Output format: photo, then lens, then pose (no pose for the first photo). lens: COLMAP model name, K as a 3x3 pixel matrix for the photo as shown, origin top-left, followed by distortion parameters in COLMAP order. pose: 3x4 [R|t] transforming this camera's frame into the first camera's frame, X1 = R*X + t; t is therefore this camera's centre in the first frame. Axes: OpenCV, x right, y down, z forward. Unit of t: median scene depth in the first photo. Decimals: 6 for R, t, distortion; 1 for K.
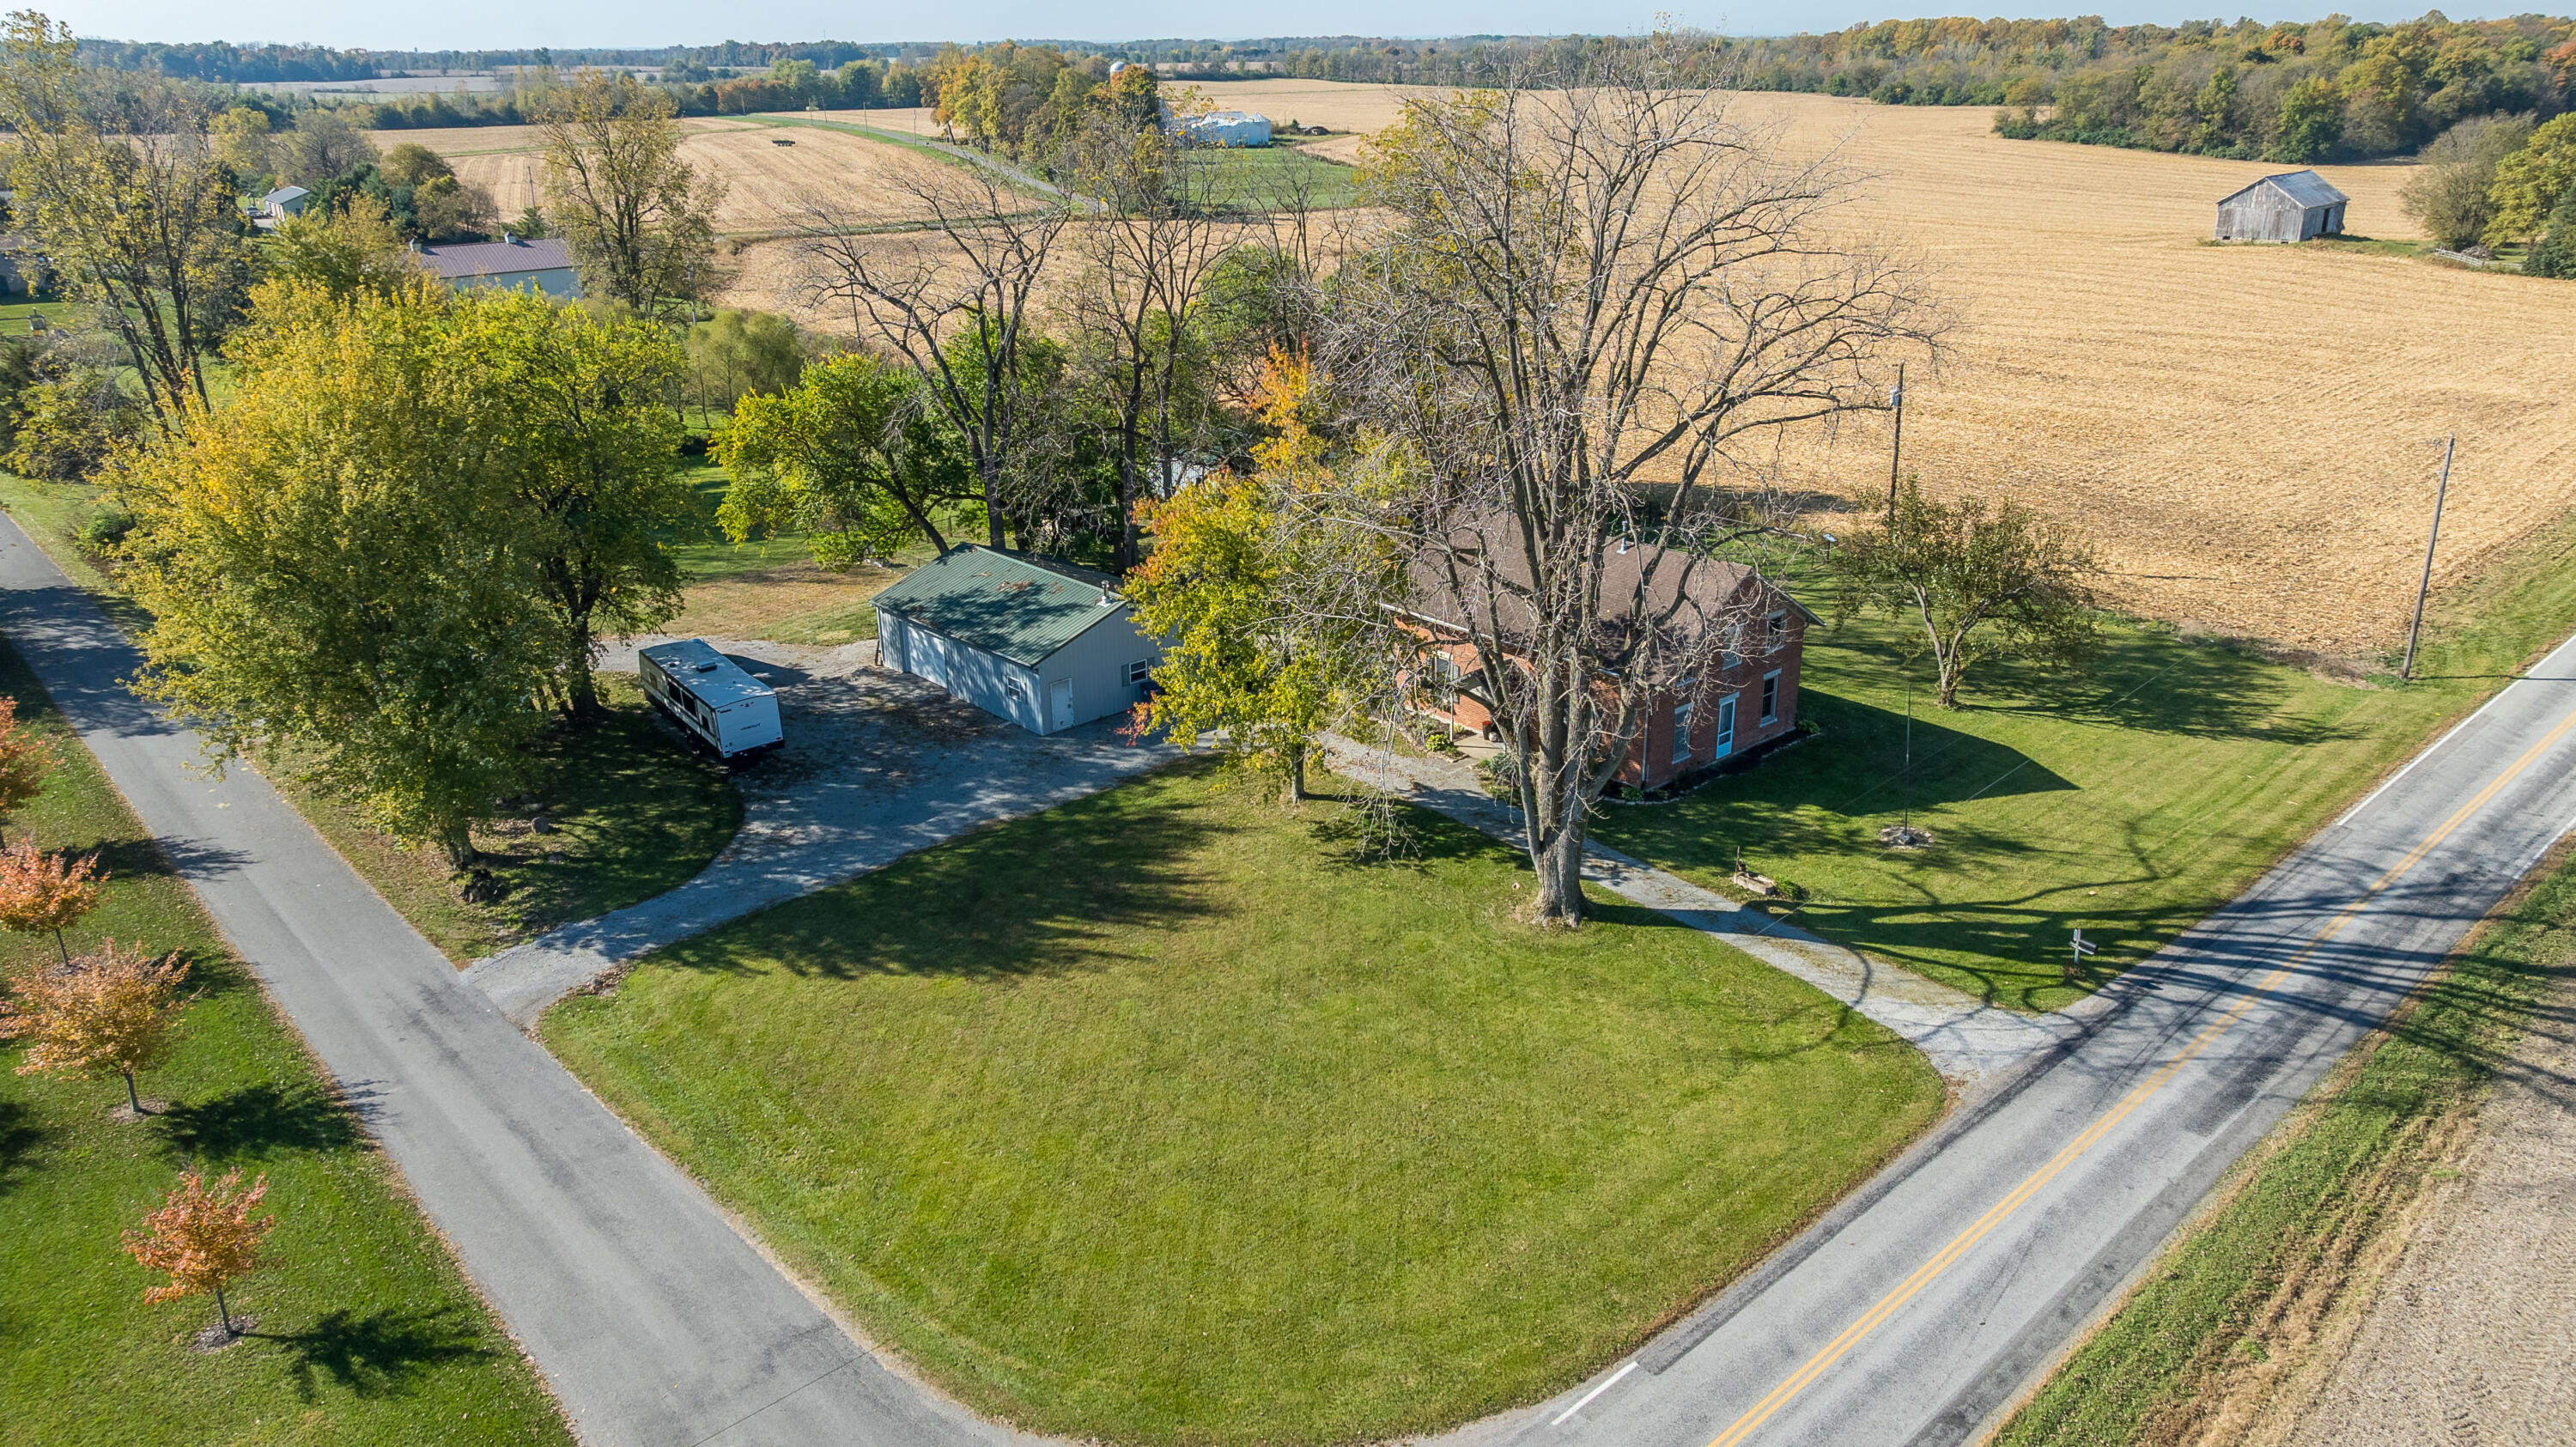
lens RADIAL K [[1812.5, 0, 1303.3], [0, 1812.5, 722.6], [0, 0, 1]] dist [-0.035226, 0.017455]
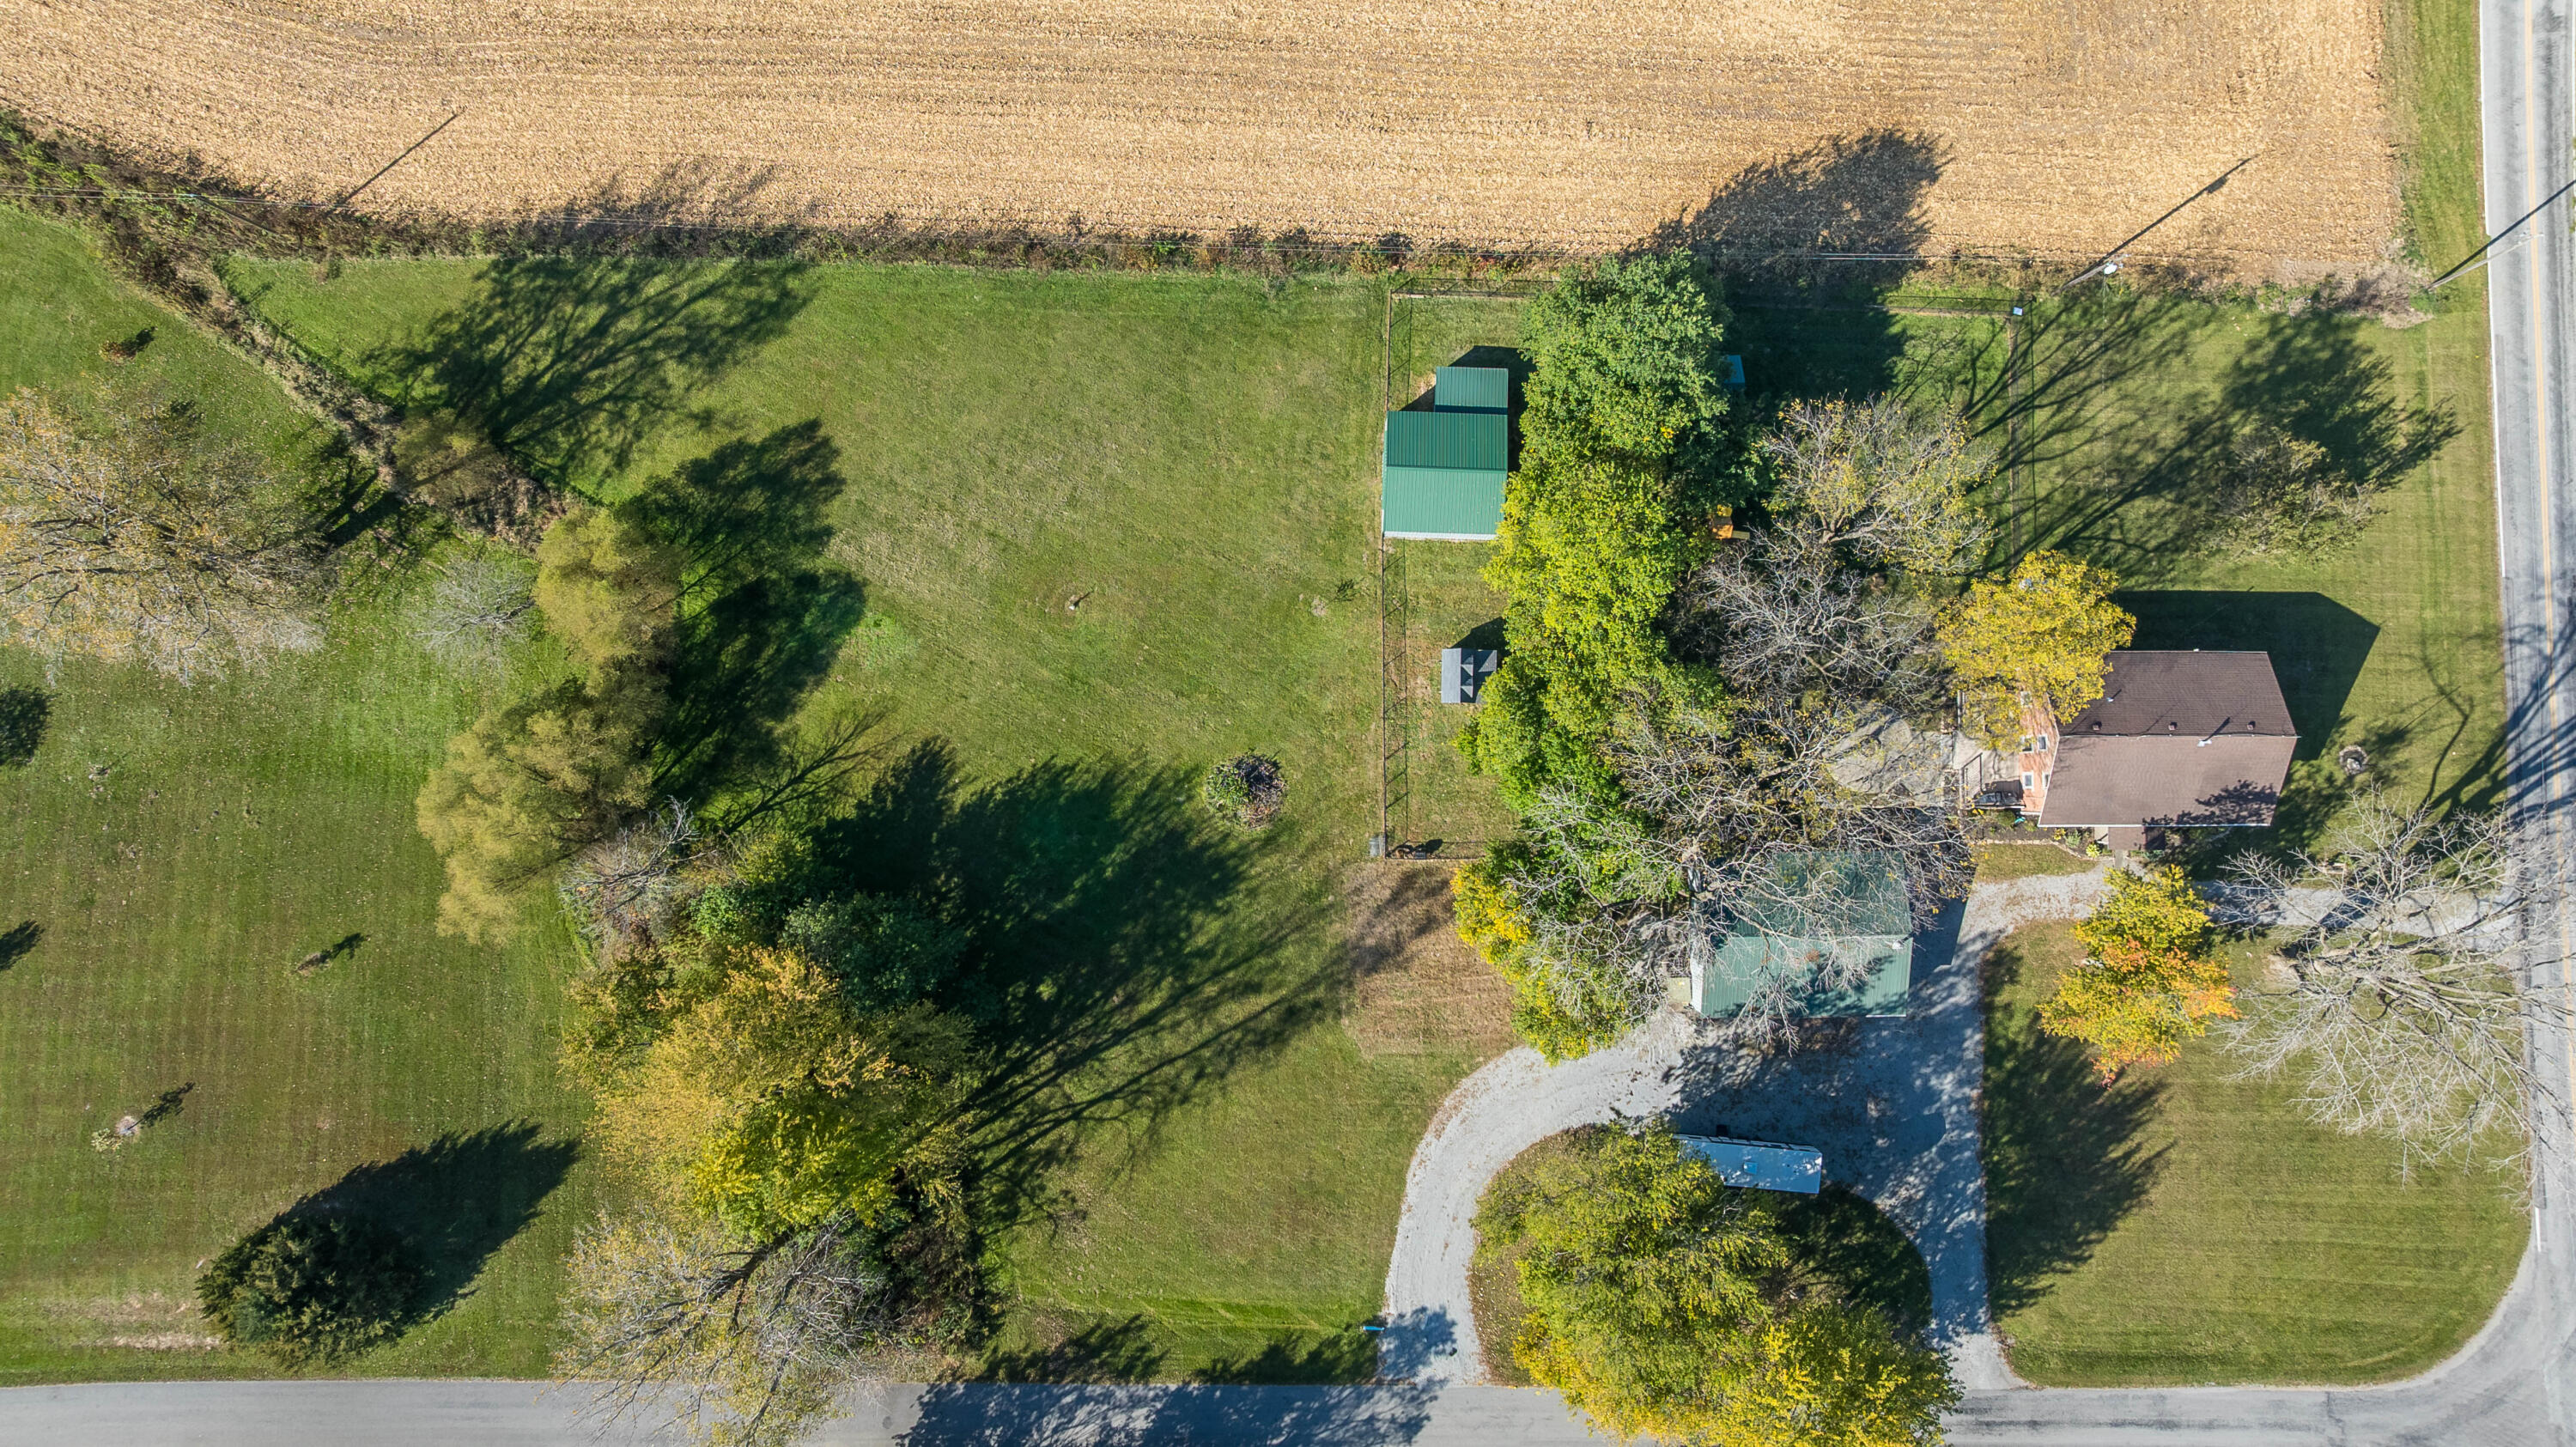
lens RADIAL K [[1812.5, 0, 1289.6], [0, 1812.5, 699.5], [0, 0, 1]] dist [-0.035226, 0.017455]
pose [[0.667103, -0.744574, 0.024167, -0.411554], [0.274816, 0.276115, 0.920998, -2.062951], [-0.692423, -0.607759, 0.388818, 1.145413]]
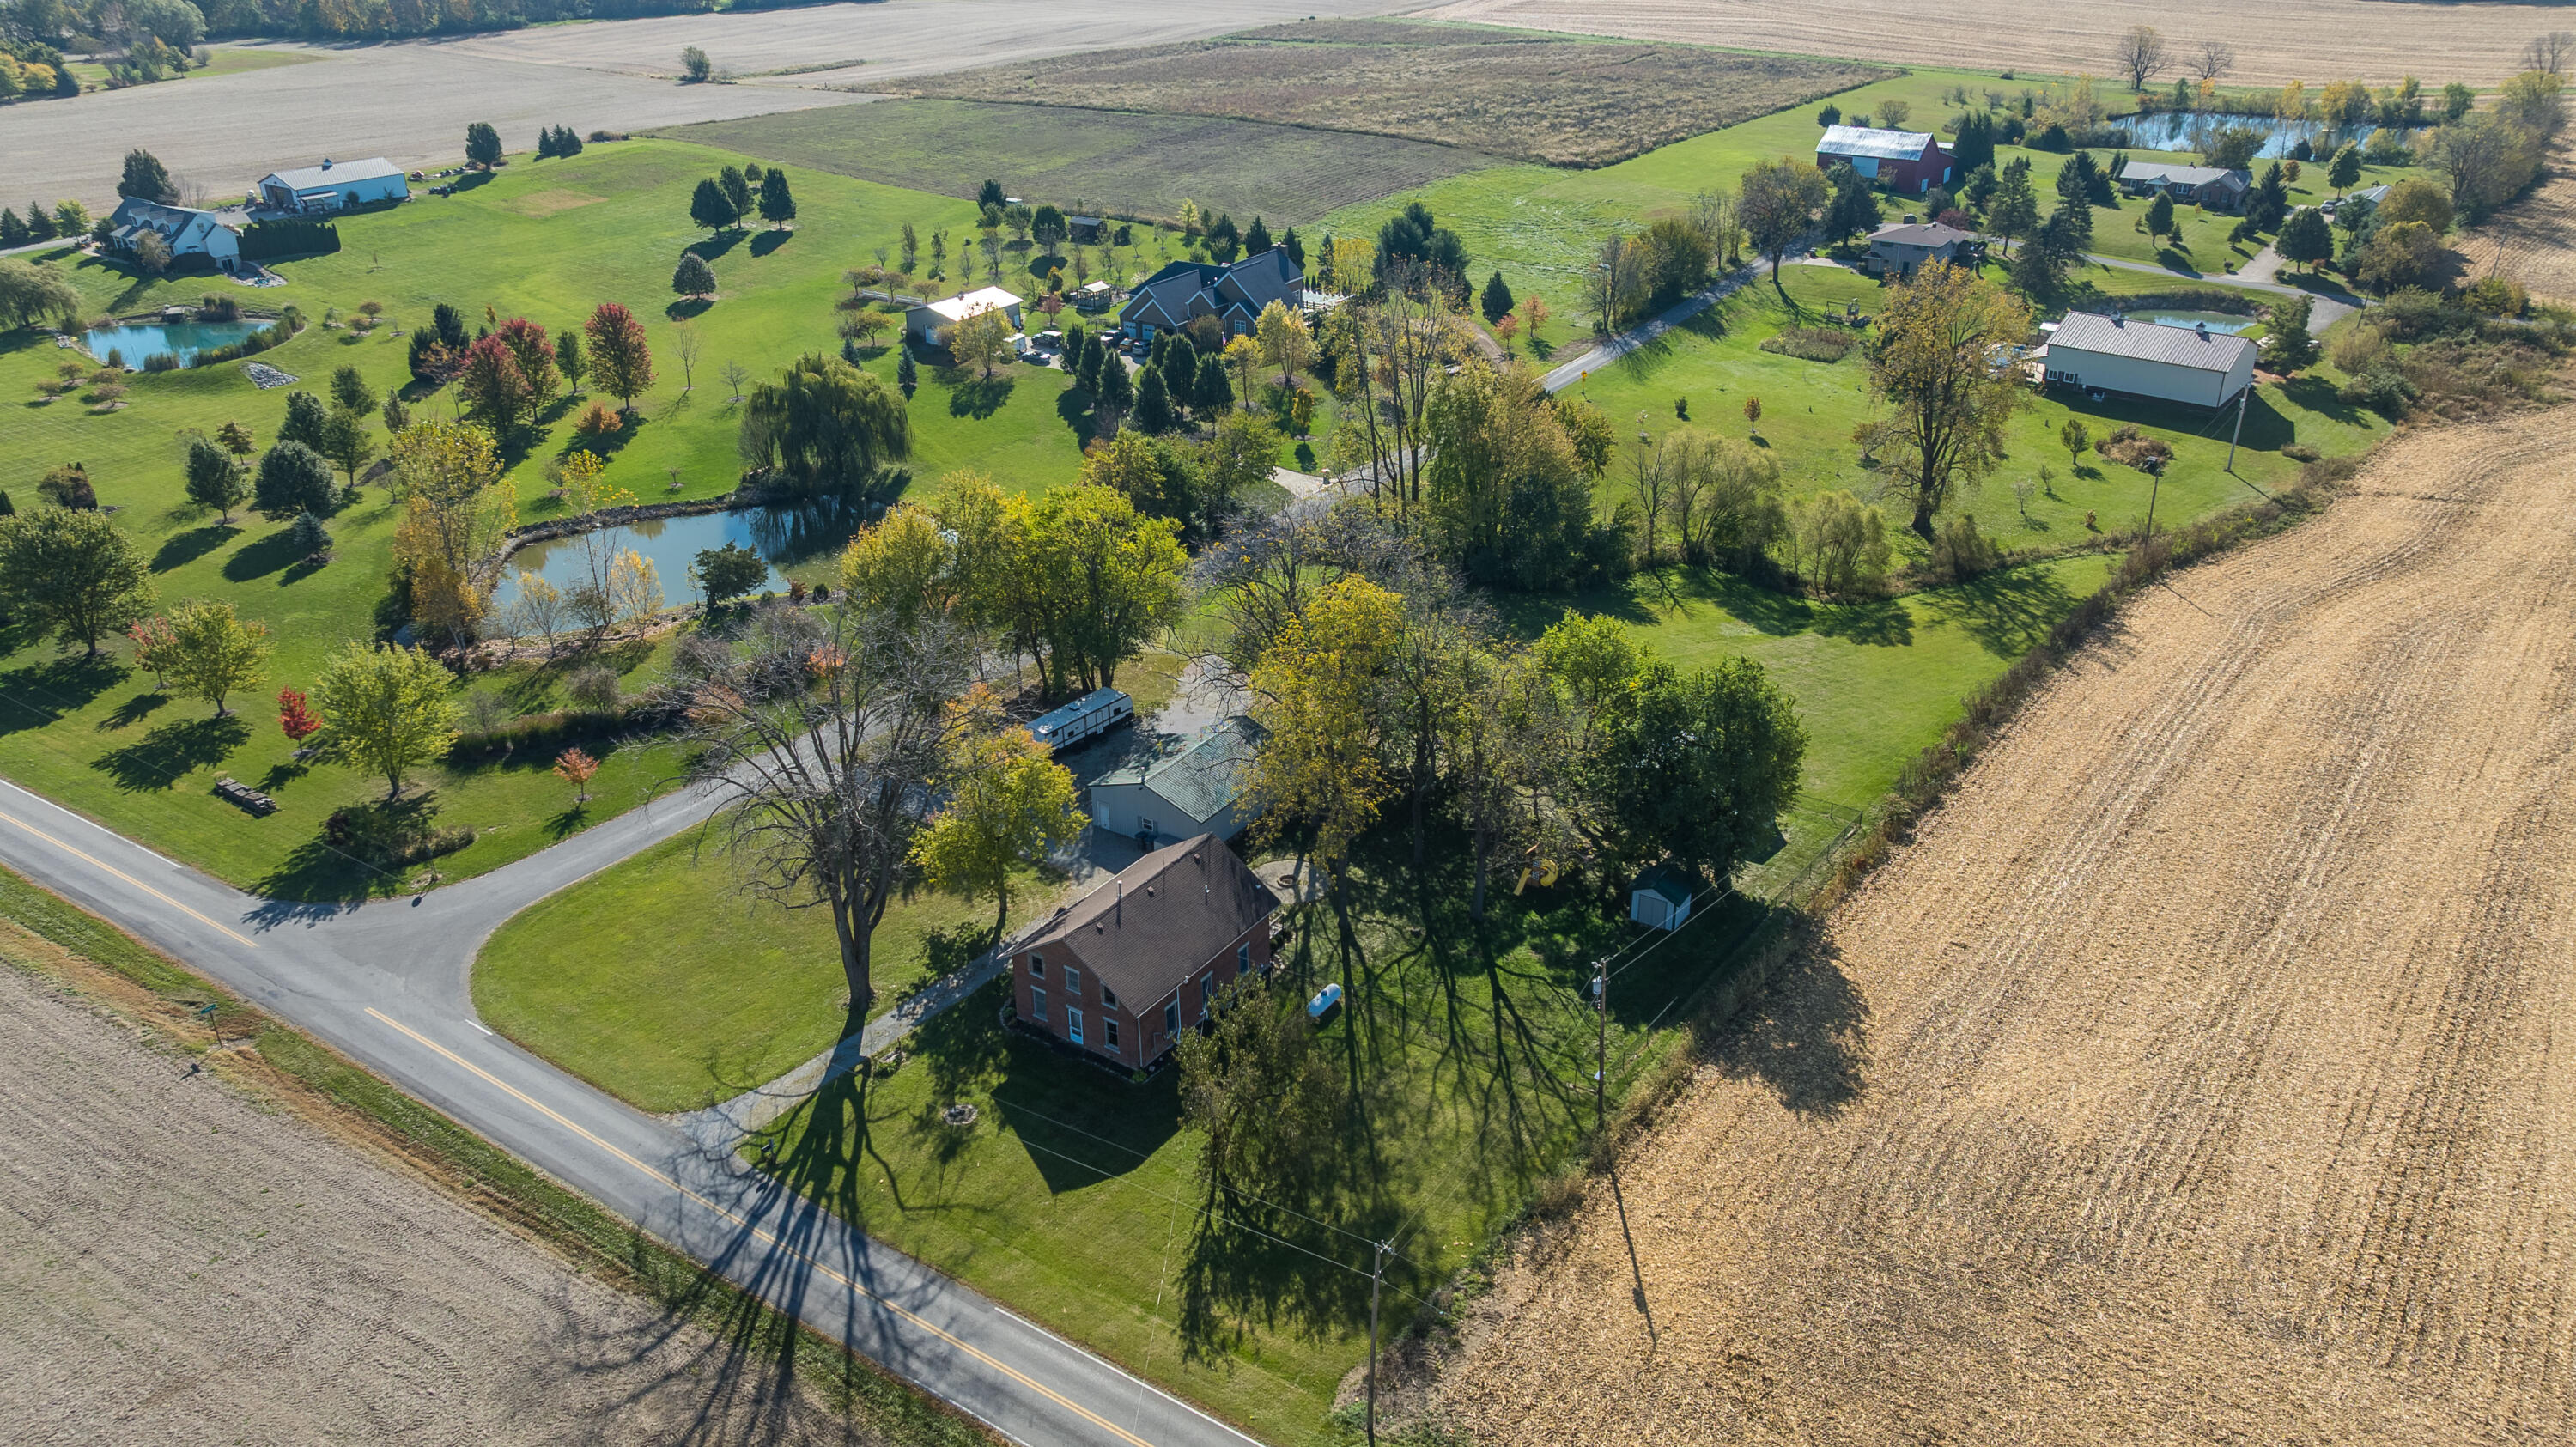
lens RADIAL K [[1812.5, 0, 1283.2], [0, 1812.5, 727.0], [0, 0, 1]] dist [-0.035226, 0.017455]
pose [[0.239455, 0.444672, -0.863092, 1.741364], [-0.339828, 0.871109, 0.354521, -0.962300], [0.909493, 0.208411, 0.359704, 0.646798]]
